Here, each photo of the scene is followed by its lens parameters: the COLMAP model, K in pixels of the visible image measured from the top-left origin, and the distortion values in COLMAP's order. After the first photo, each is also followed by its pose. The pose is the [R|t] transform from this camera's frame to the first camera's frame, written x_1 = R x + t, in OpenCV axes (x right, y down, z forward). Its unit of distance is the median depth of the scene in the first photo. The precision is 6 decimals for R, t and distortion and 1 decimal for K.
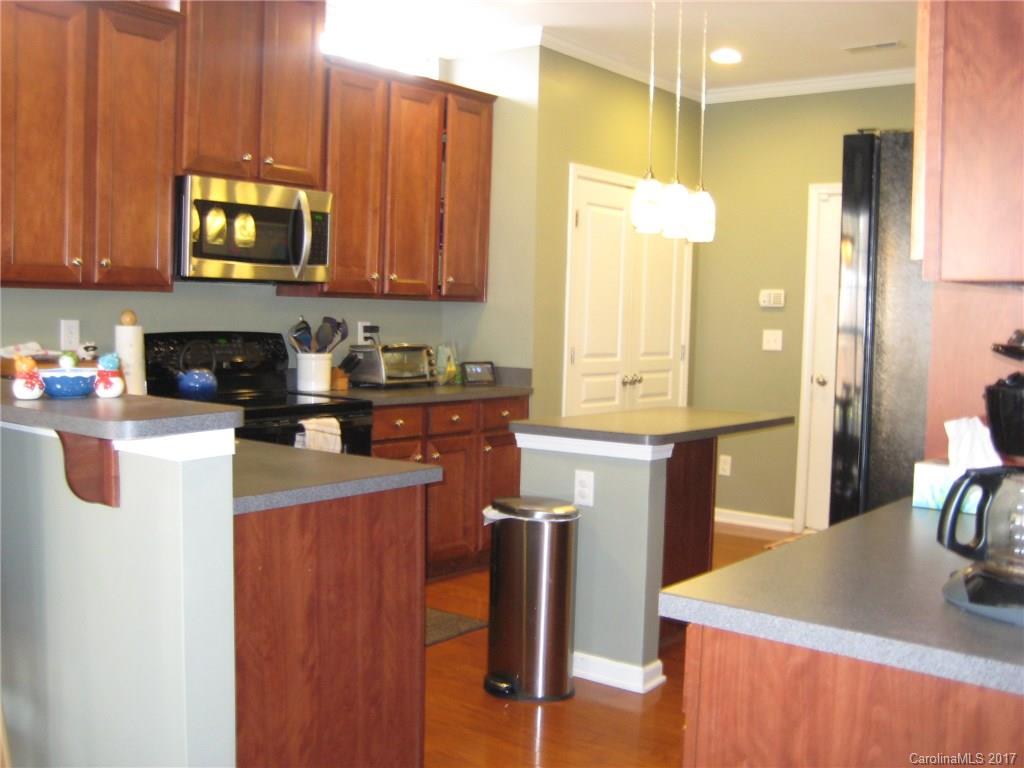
lens RADIAL K [[1066.4, 0, 512.0], [0, 1066.4, 384.0], [0, 0, 1]] dist [-0.152516, 0.189686]
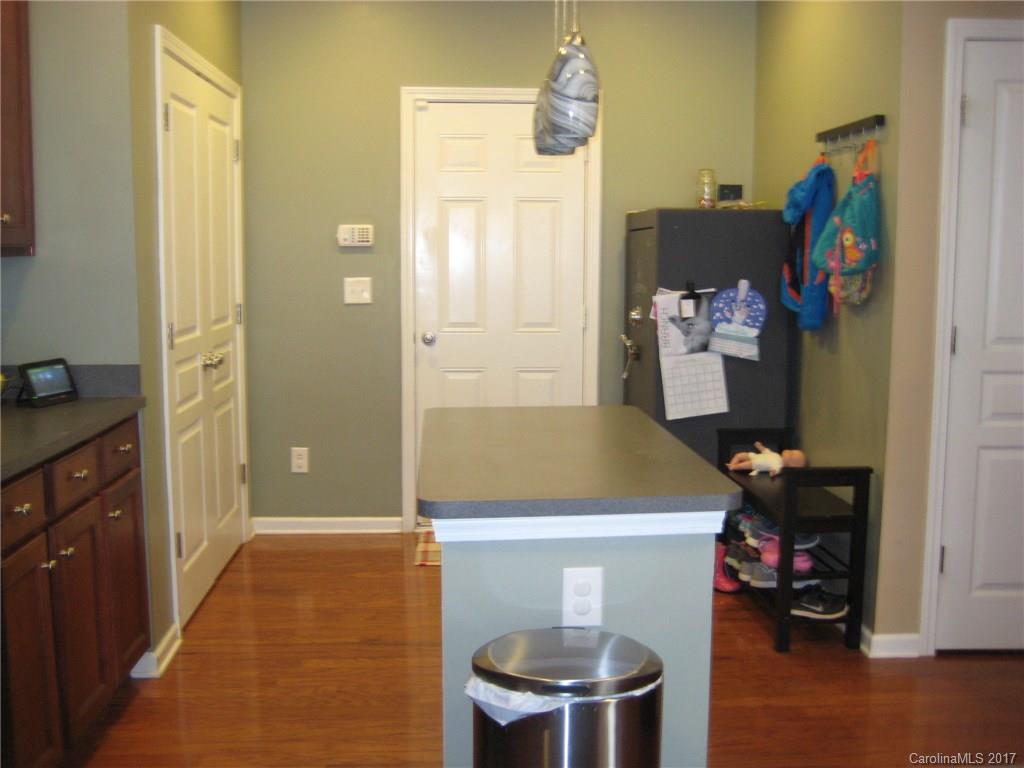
lens RADIAL K [[1066.4, 0, 512.0], [0, 1066.4, 384.0], [0, 0, 1]] dist [-0.152516, 0.189686]
pose [[0.743777, -0.106545, 0.659882, -0.198635], [0.059049, 0.993828, 0.093908, -0.042886], [-0.665814, -0.030881, 0.745478, 0.383706]]
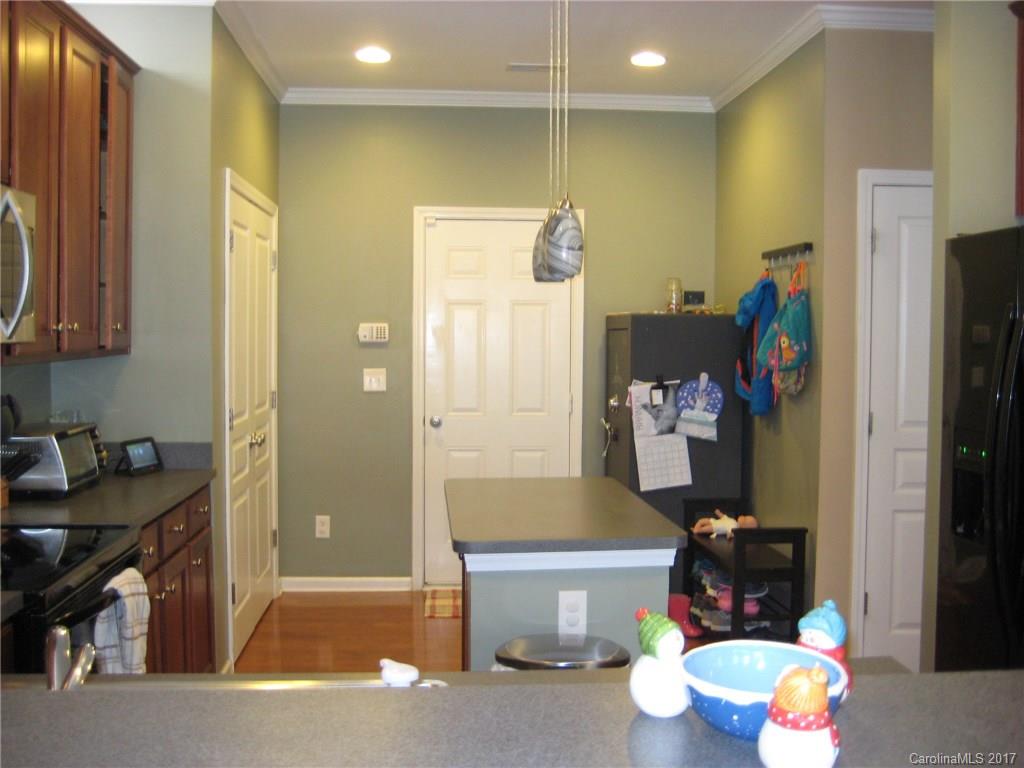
lens RADIAL K [[1066.4, 0, 512.0], [0, 1066.4, 384.0], [0, 0, 1]] dist [-0.152516, 0.189686]
pose [[0.732844, -0.054298, 0.678226, -0.296720], [0.056209, 0.998235, 0.019182, -0.052746], [-0.678071, 0.024065, 0.734603, 0.291510]]
